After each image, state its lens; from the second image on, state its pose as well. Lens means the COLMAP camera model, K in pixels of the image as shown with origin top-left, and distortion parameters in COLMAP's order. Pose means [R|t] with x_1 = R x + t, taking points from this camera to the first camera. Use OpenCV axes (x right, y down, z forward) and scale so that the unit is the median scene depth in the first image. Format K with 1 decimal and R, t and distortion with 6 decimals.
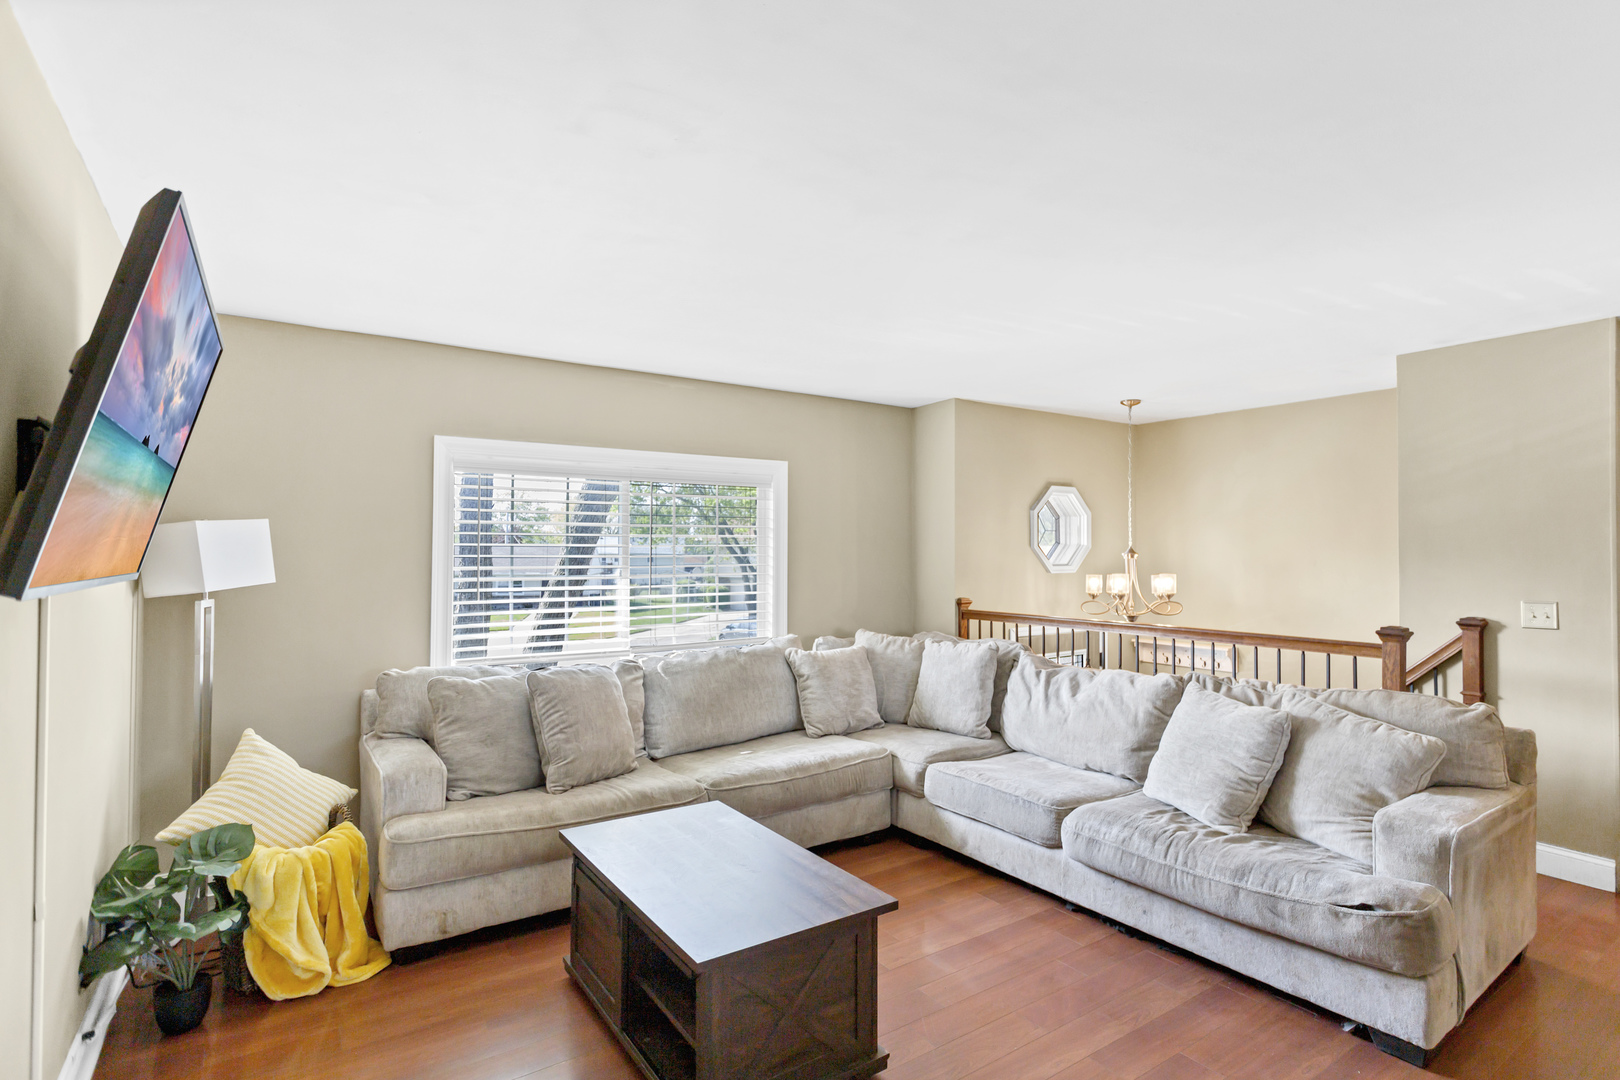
lens RADIAL K [[792.3, 0, 818.5], [0, 792.3, 537.4], [0, 0, 1]] dist [0.001451, 0.000751]
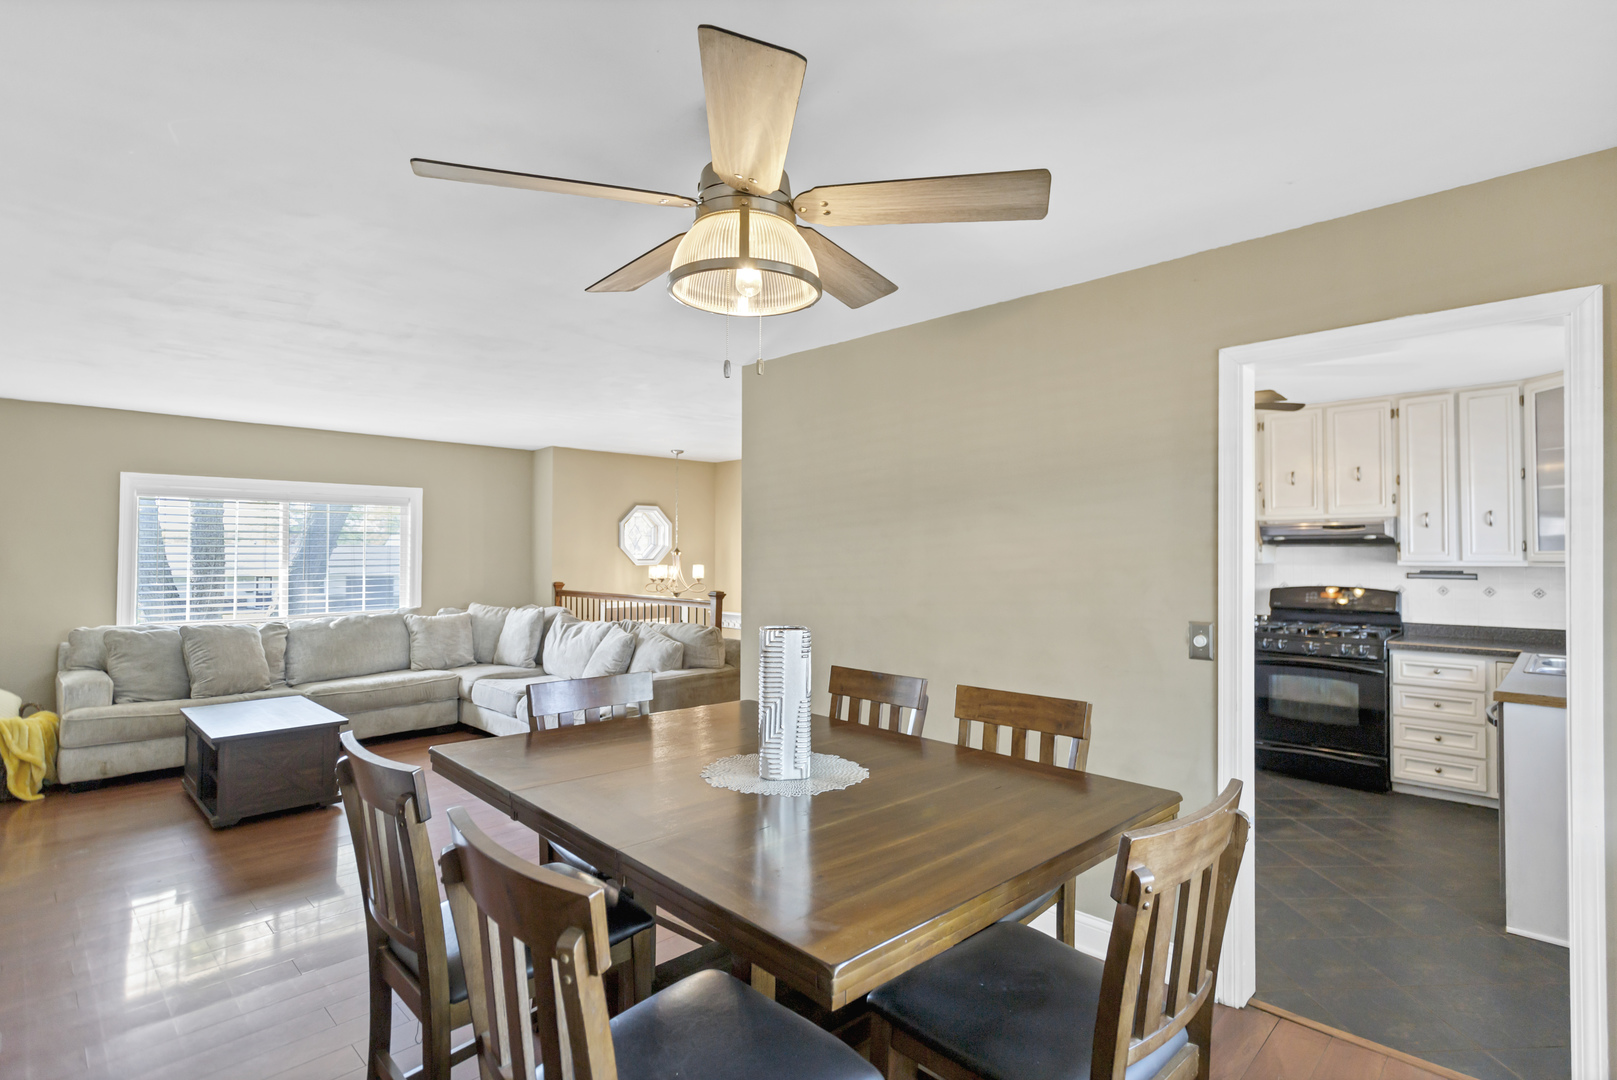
lens RADIAL K [[769.4, 0, 835.8], [0, 769.4, 540.3], [0, 0, 1]] dist [-0.000364, 0.000451]
pose [[0.977505, 0.005089, 0.210851, 0.496188], [-0.006327, 0.999966, 0.005197, -0.014692], [-0.210817, -0.006414, 0.977504, -0.656933]]
